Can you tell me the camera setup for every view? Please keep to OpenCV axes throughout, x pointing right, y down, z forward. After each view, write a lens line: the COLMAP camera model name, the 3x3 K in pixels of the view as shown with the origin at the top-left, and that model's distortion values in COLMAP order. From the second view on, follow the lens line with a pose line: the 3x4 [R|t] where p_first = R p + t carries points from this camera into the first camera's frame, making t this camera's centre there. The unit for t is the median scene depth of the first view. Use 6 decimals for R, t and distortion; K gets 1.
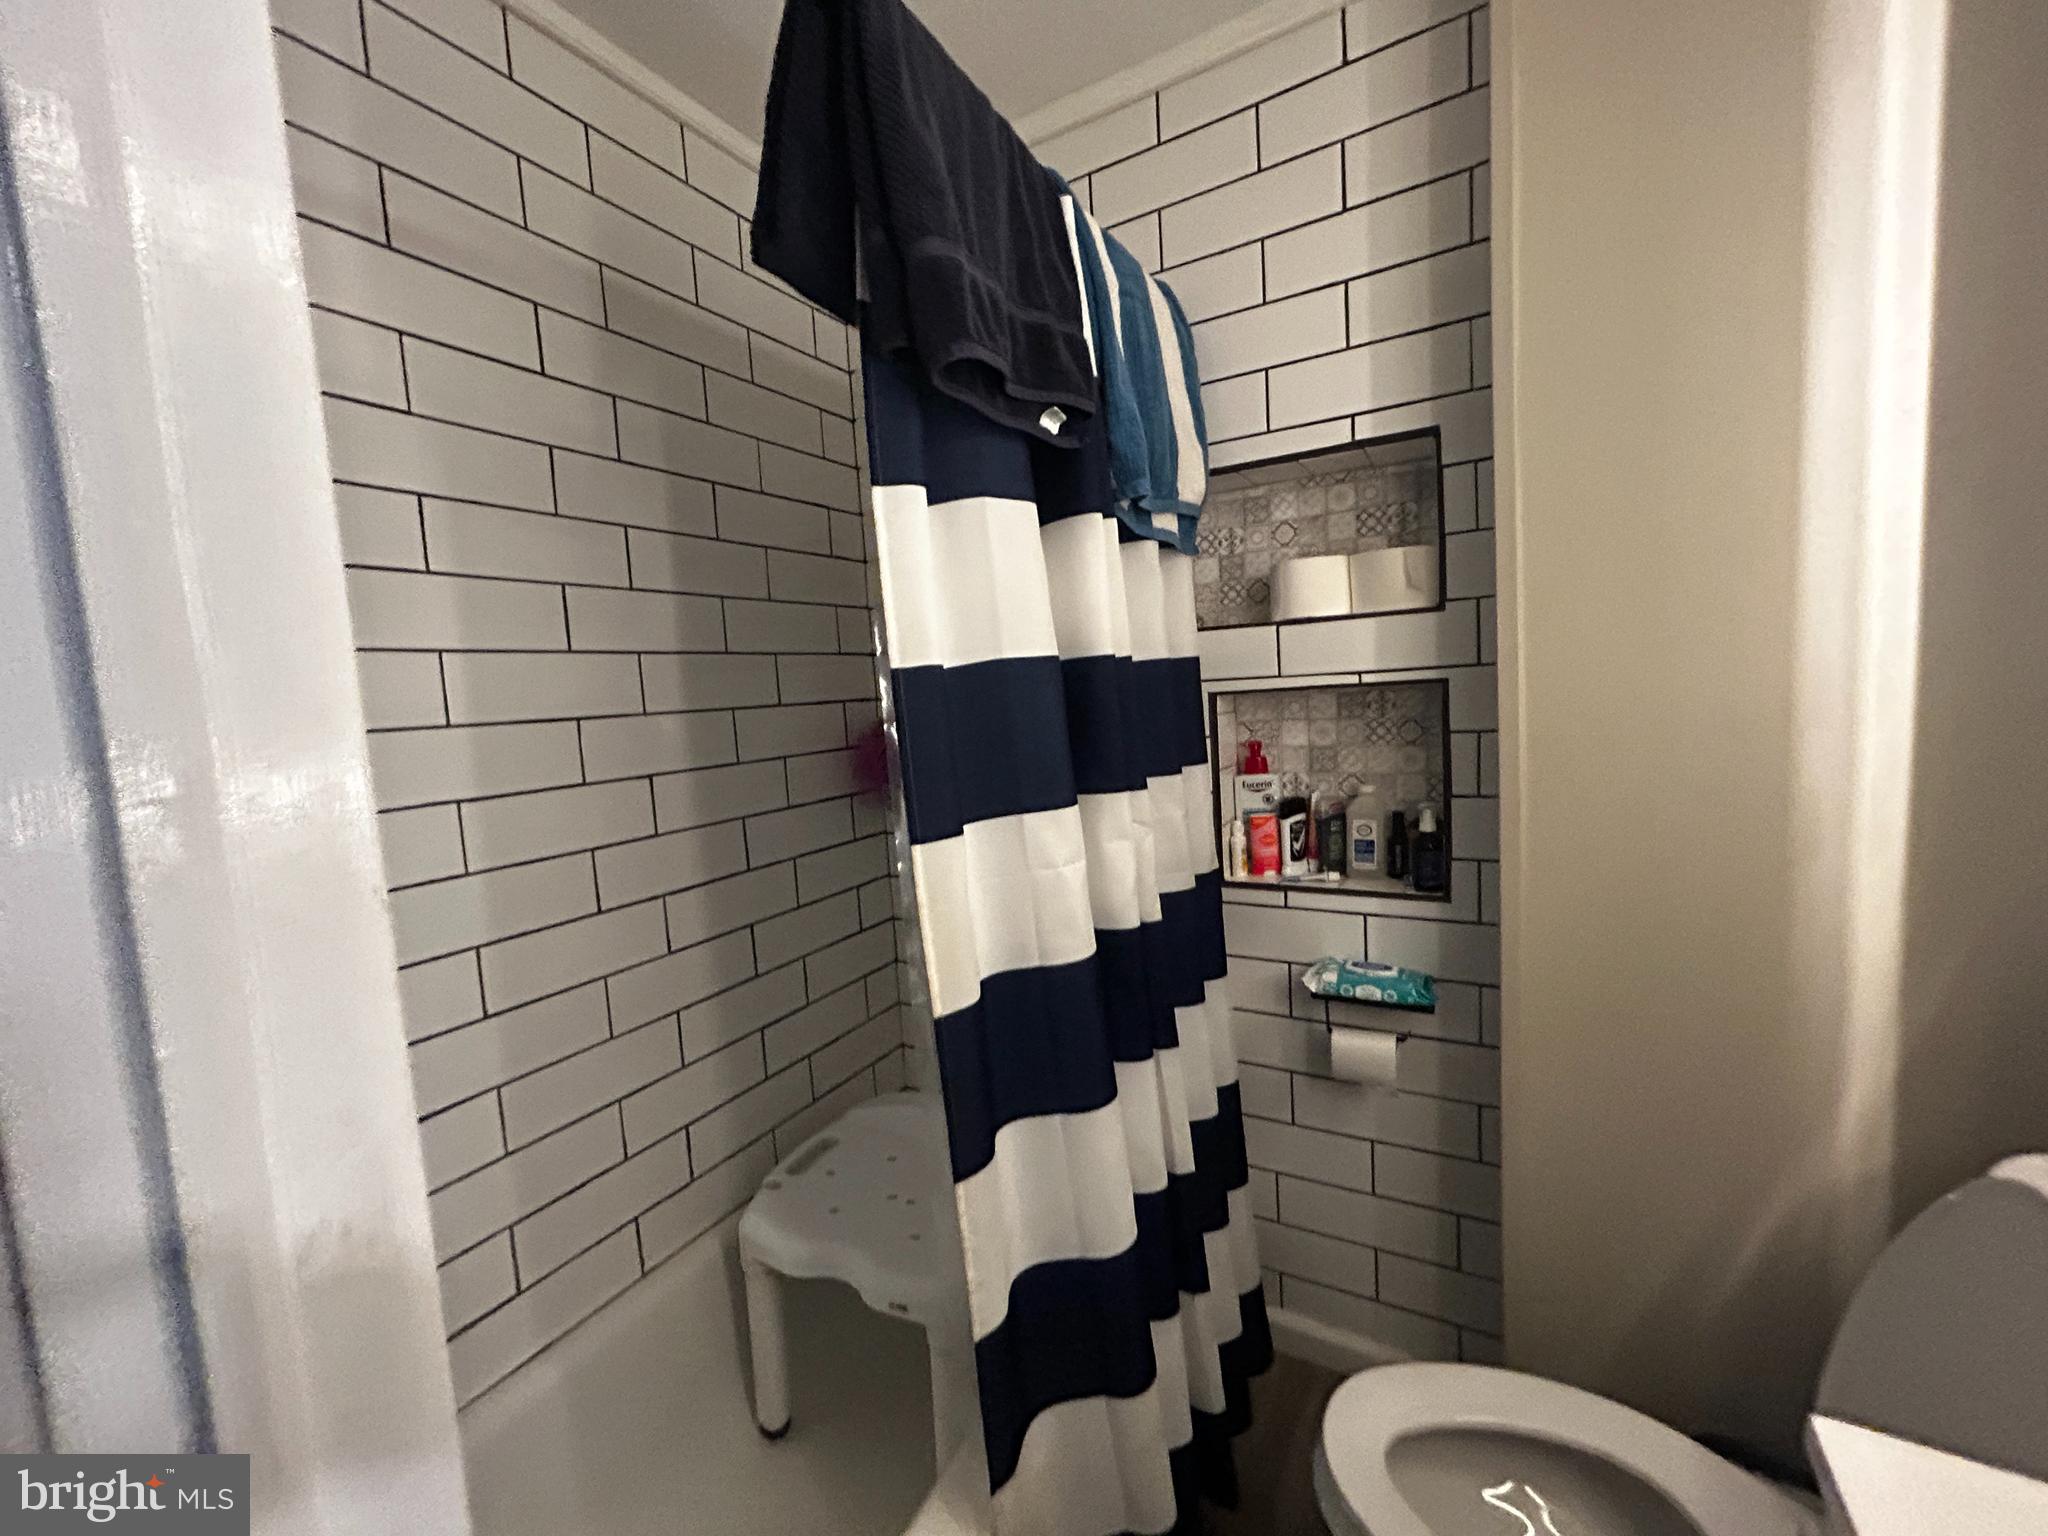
lens RADIAL K [[823.4, 0, 1022.9], [0, 823.4, 767.0], [0, 0, 1]] dist [-0.005543, 0.001418]
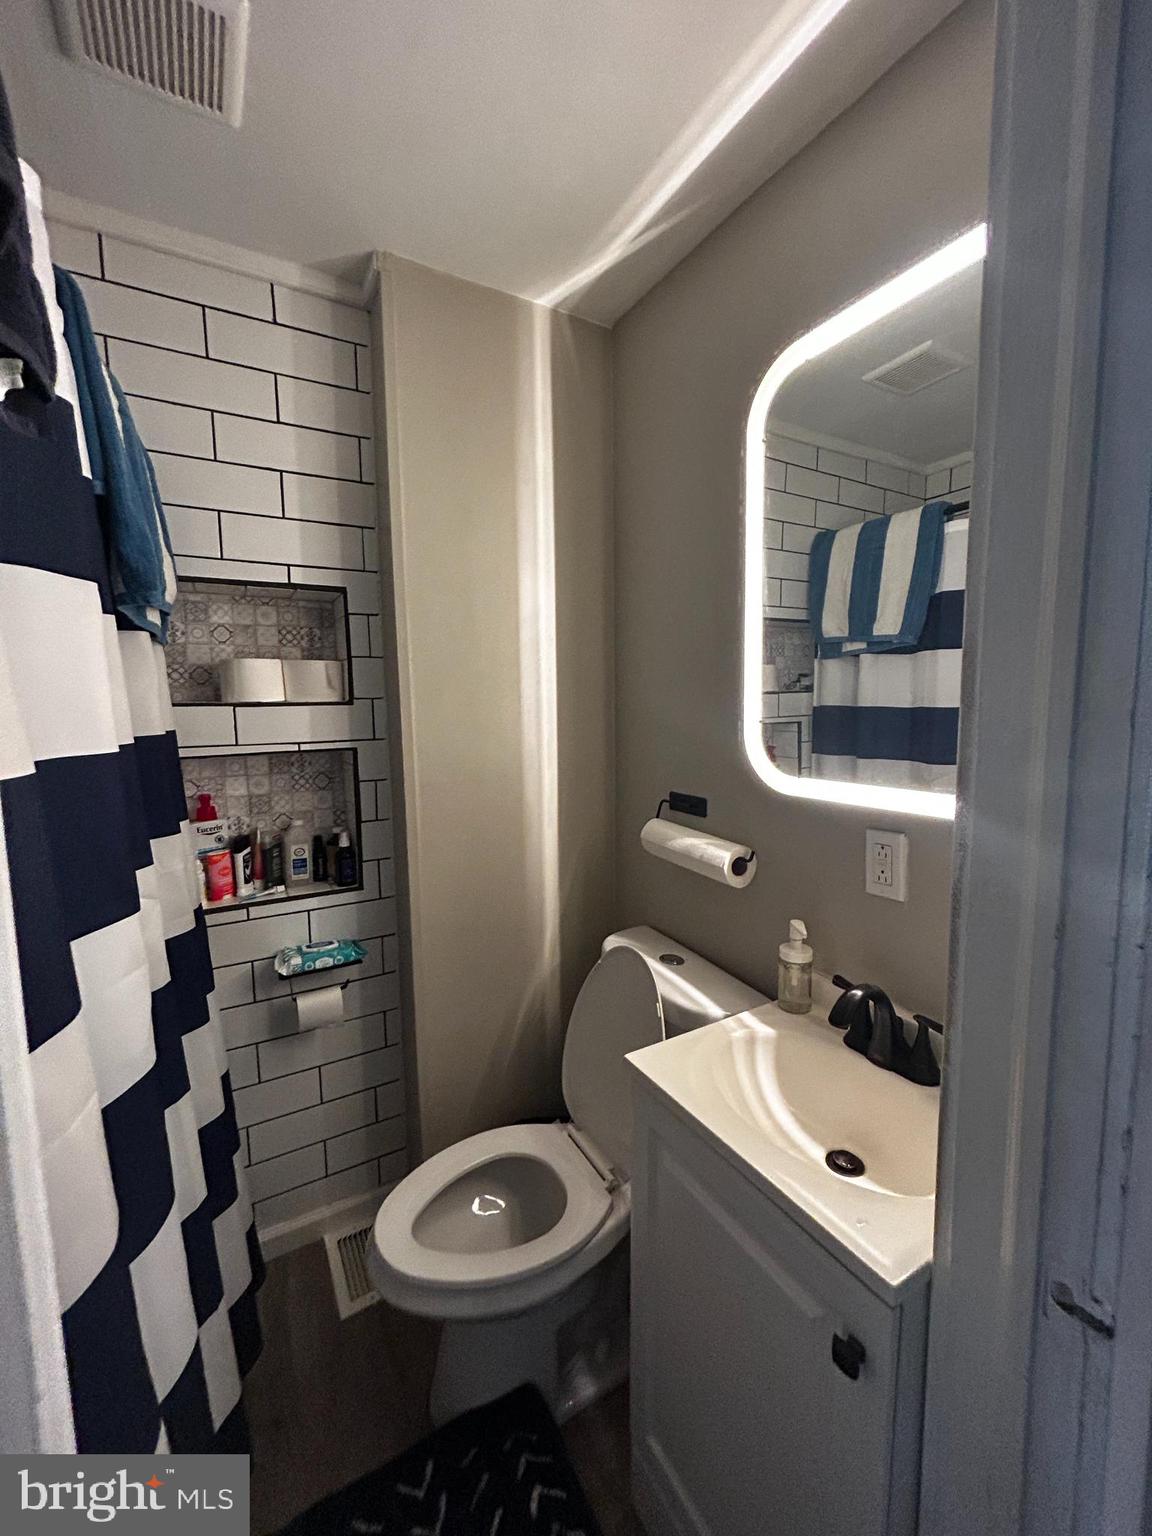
lens RADIAL K [[617.5, 0, 573.9], [0, 617.5, 766.7], [0, 0, 1]] dist [-0.005543, 0.001418]
pose [[0.496340, -0.035705, 0.867394, -0.272327], [0.066858, 0.997759, 0.002813, -0.042381], [-0.865550, 0.056596, 0.497615, 0.048255]]
